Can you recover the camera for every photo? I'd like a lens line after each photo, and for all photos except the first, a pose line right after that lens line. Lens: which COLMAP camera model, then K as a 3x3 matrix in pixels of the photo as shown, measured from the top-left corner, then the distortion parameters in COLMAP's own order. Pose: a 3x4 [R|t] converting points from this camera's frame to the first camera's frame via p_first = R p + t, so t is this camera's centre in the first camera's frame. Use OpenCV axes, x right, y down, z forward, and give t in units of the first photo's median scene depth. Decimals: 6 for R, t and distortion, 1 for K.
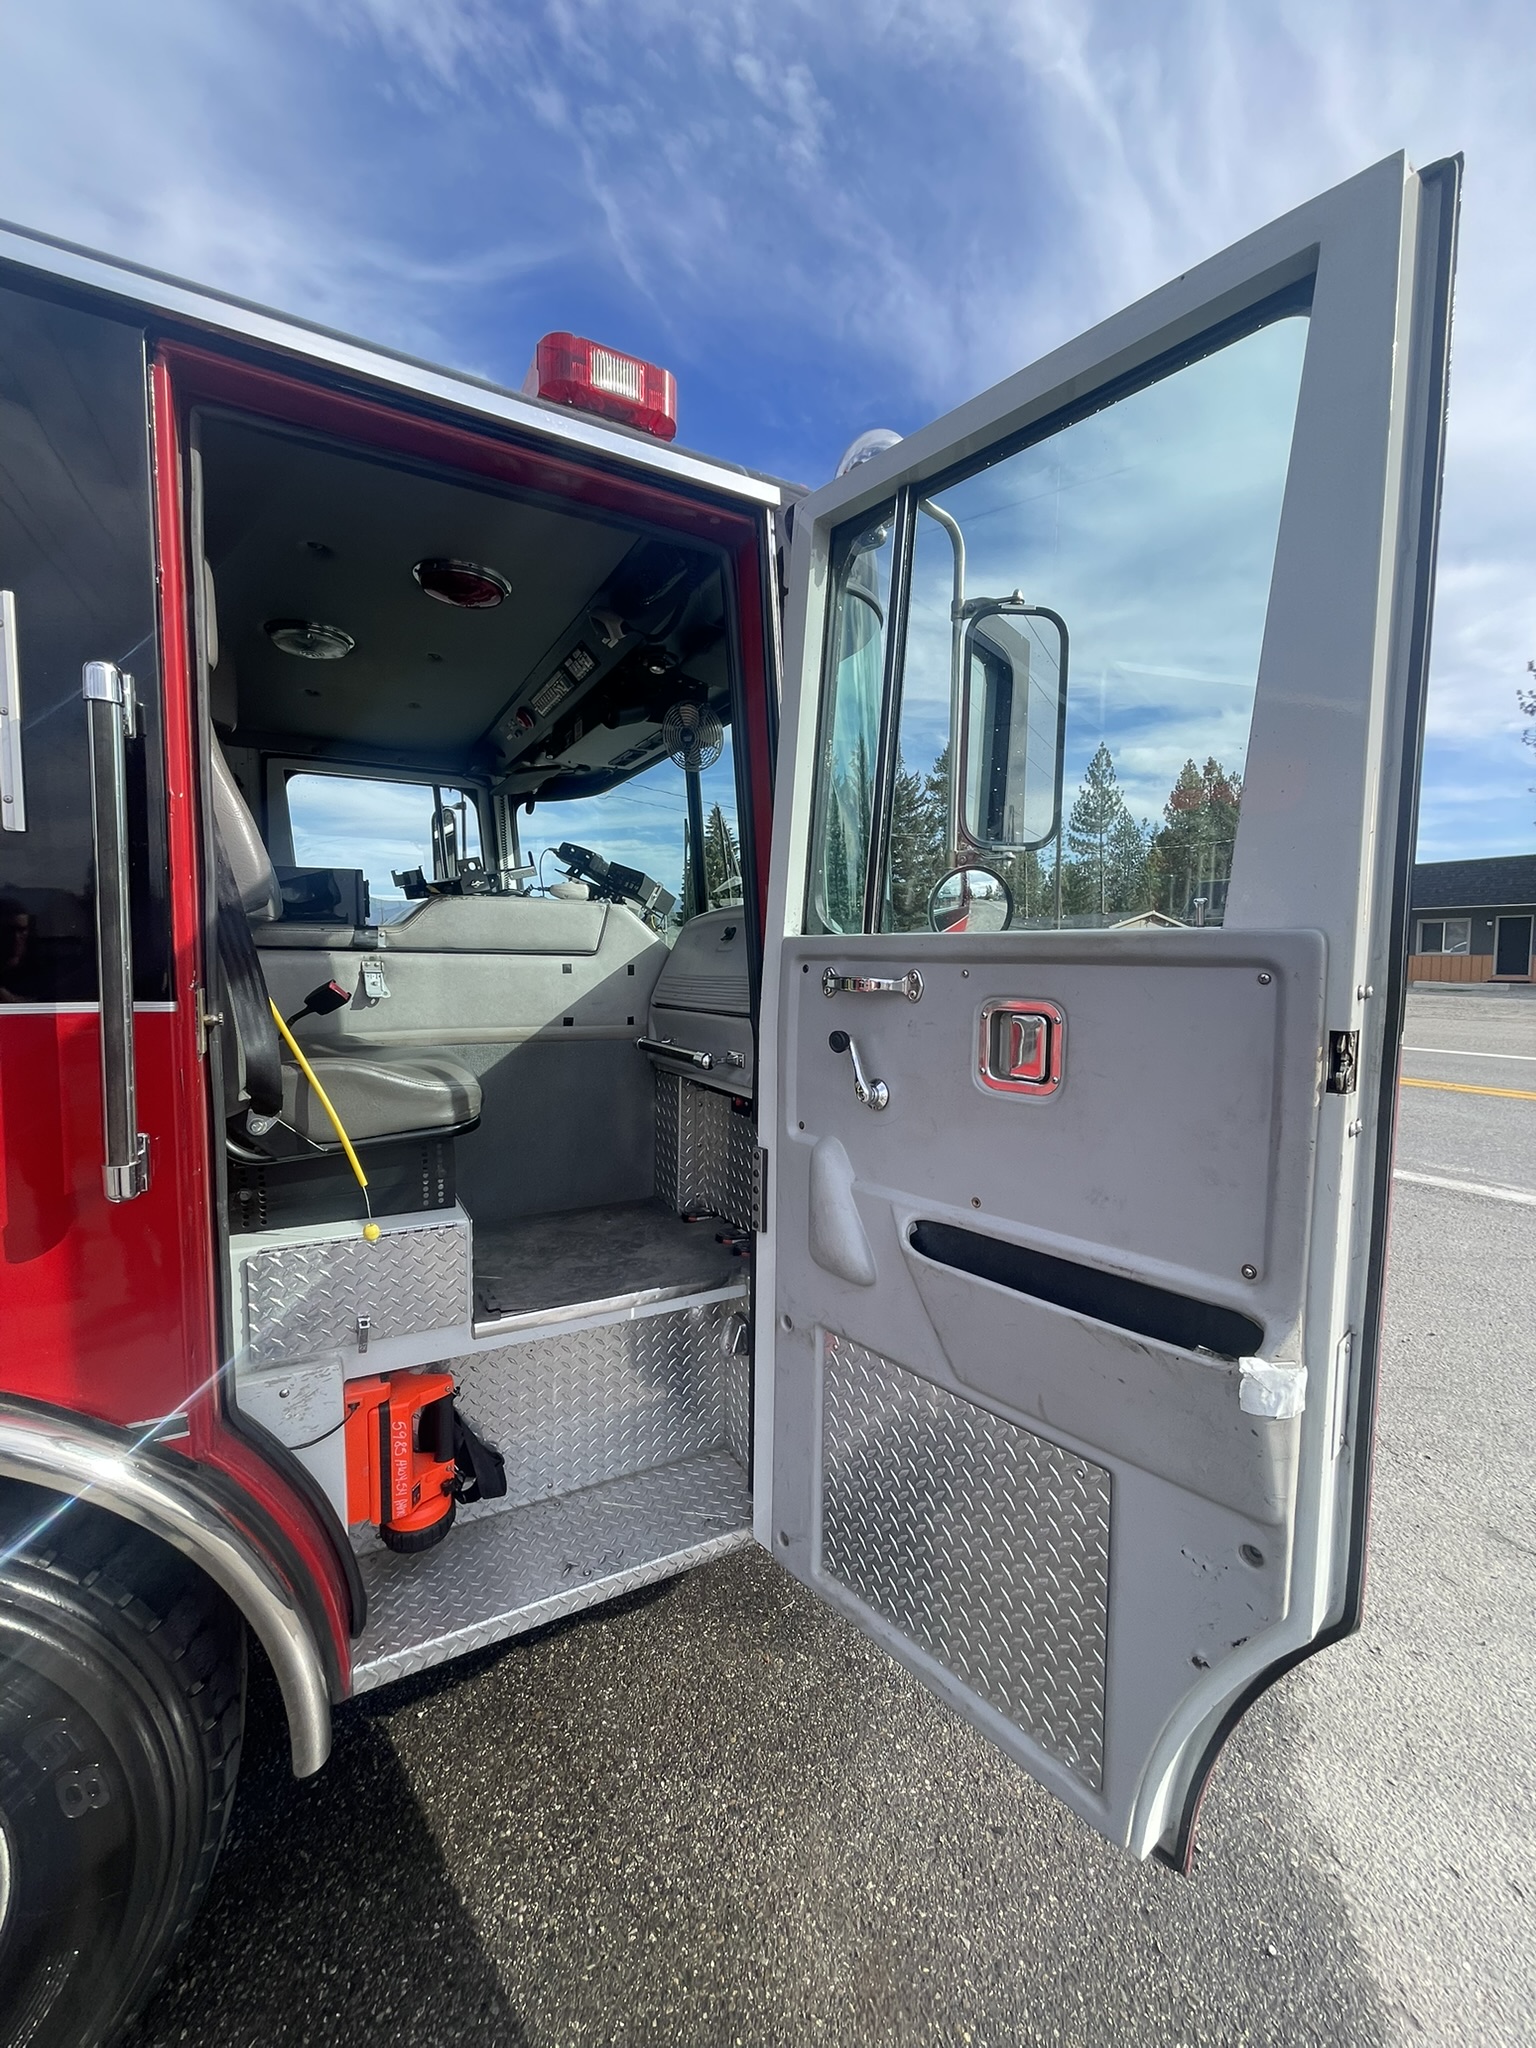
lens RADIAL K [[824.5, 0, 771.4], [0, 824.5, 1012.6], [0, 0, 1]] dist [-0.001280, 0.000201]
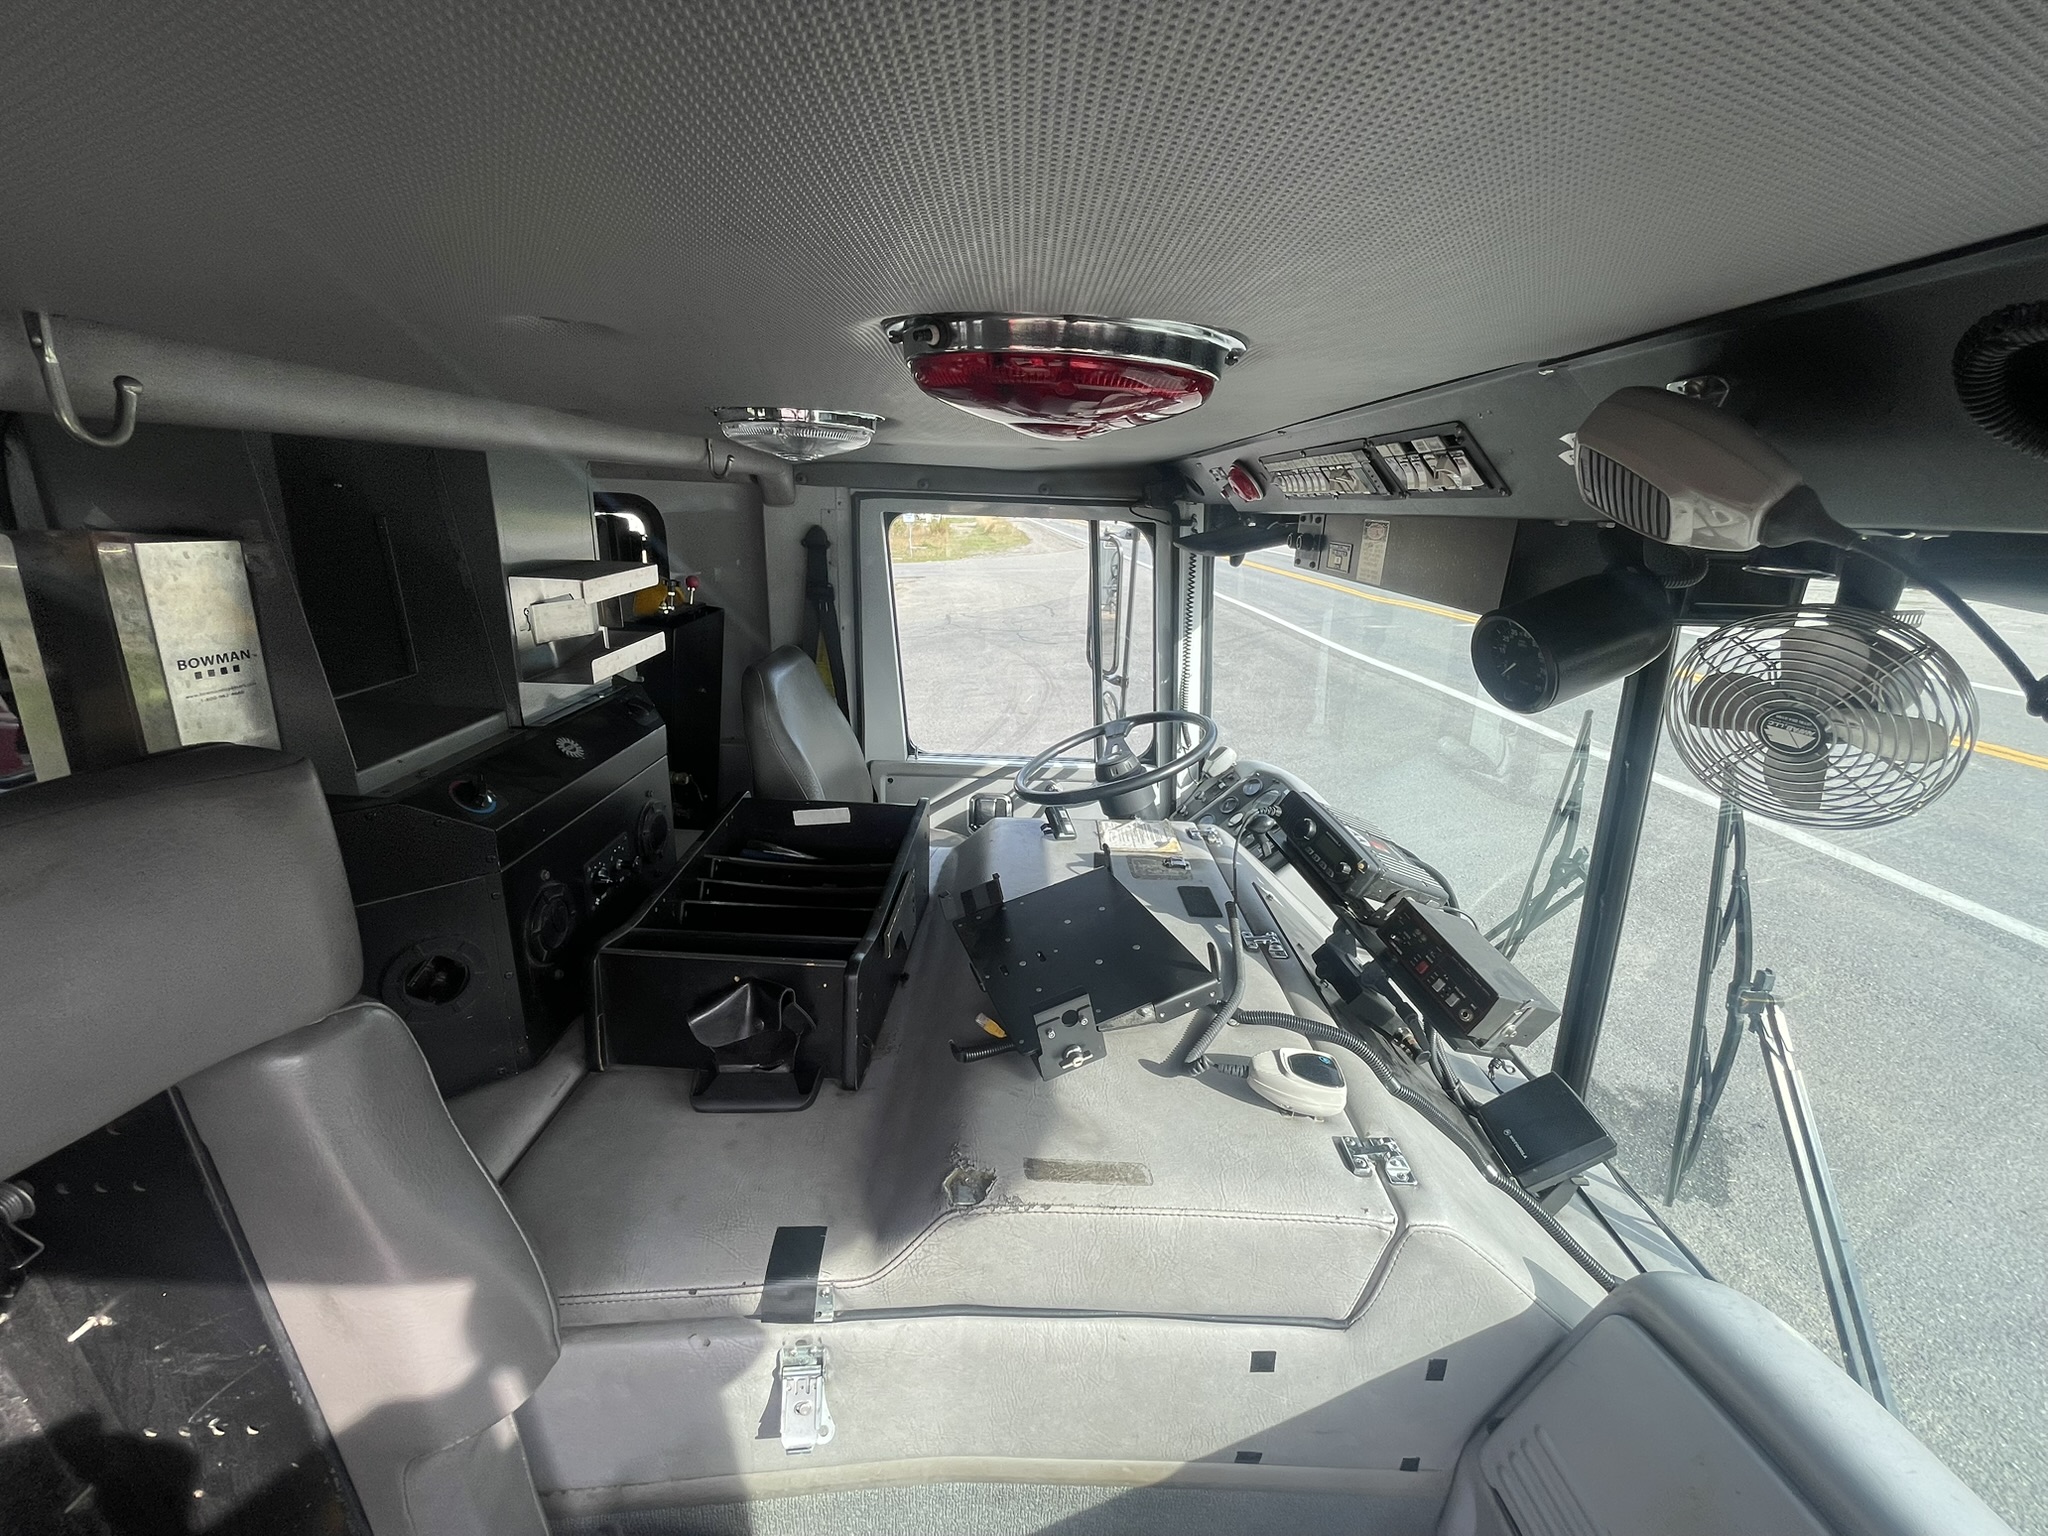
lens RADIAL K [[824.5, 0, 1016.0], [0, 824.5, 769.3], [0, 0, 1]] dist [-0.001280, 0.000201]
pose [[0.865784, 0.175814, -0.468517, -0.202418], [-0.060599, 0.966195, 0.250590, -0.383316], [0.496736, -0.188565, 0.847170, 0.625782]]
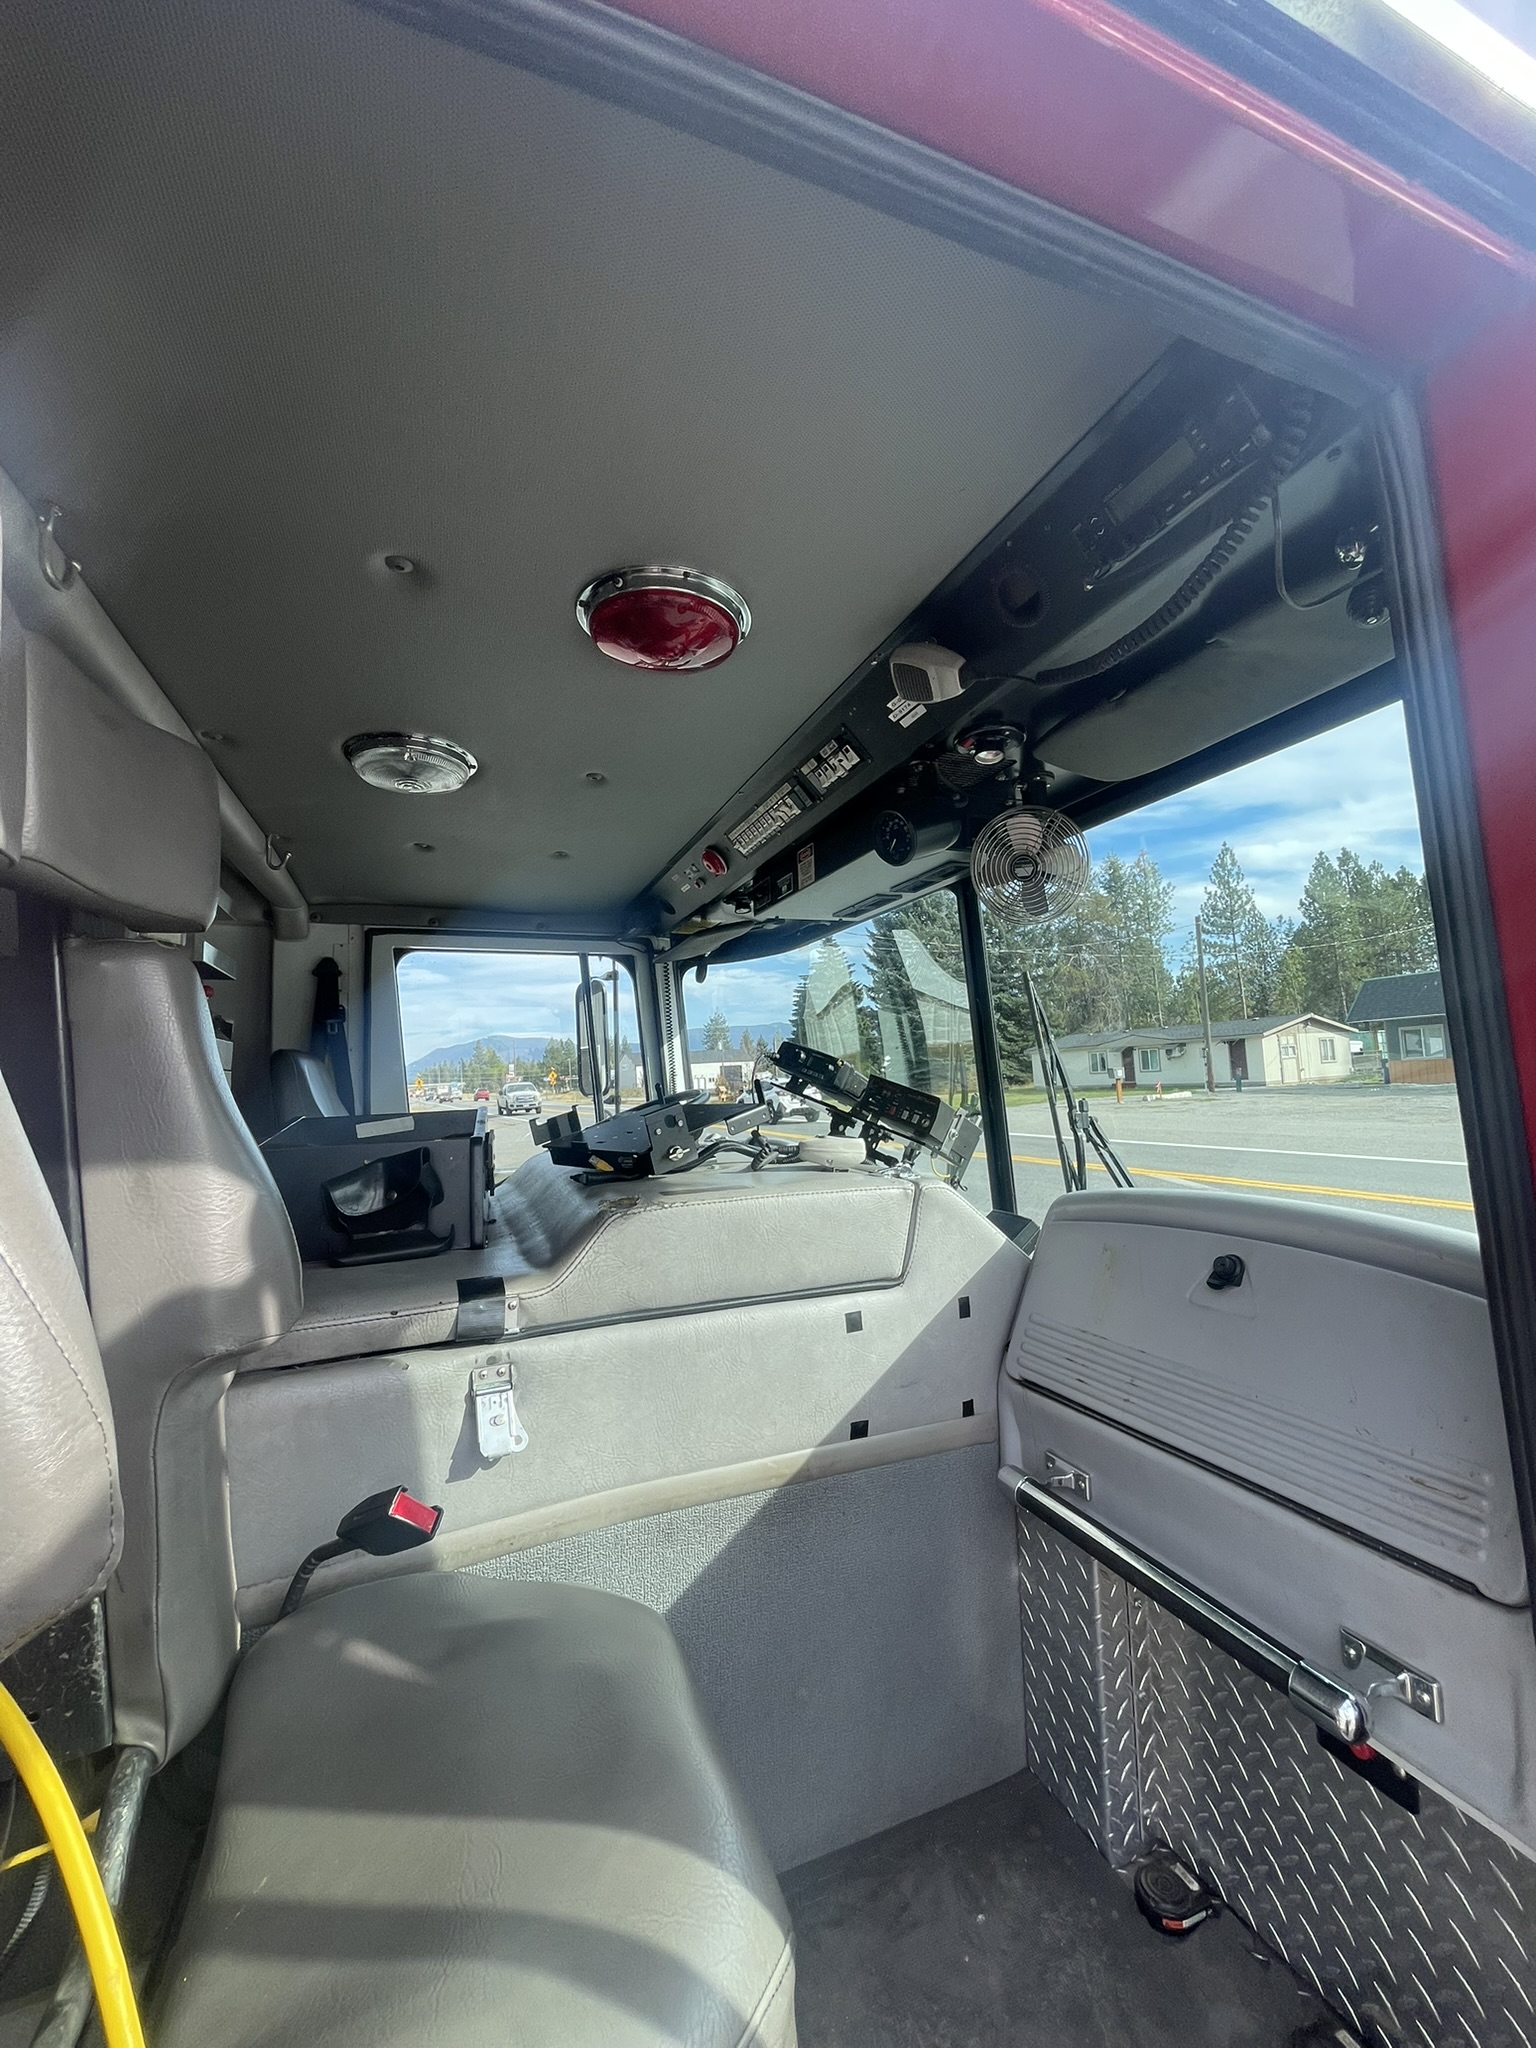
lens RADIAL K [[824.5, 0, 773.5], [0, 824.5, 1020.4], [0, 0, 1]] dist [-0.001280, 0.000201]
pose [[0.989809, -0.049723, -0.133436, -0.205529], [0.030888, 0.989715, -0.139679, -0.157940], [0.139009, 0.134134, 0.981165, 0.435002]]
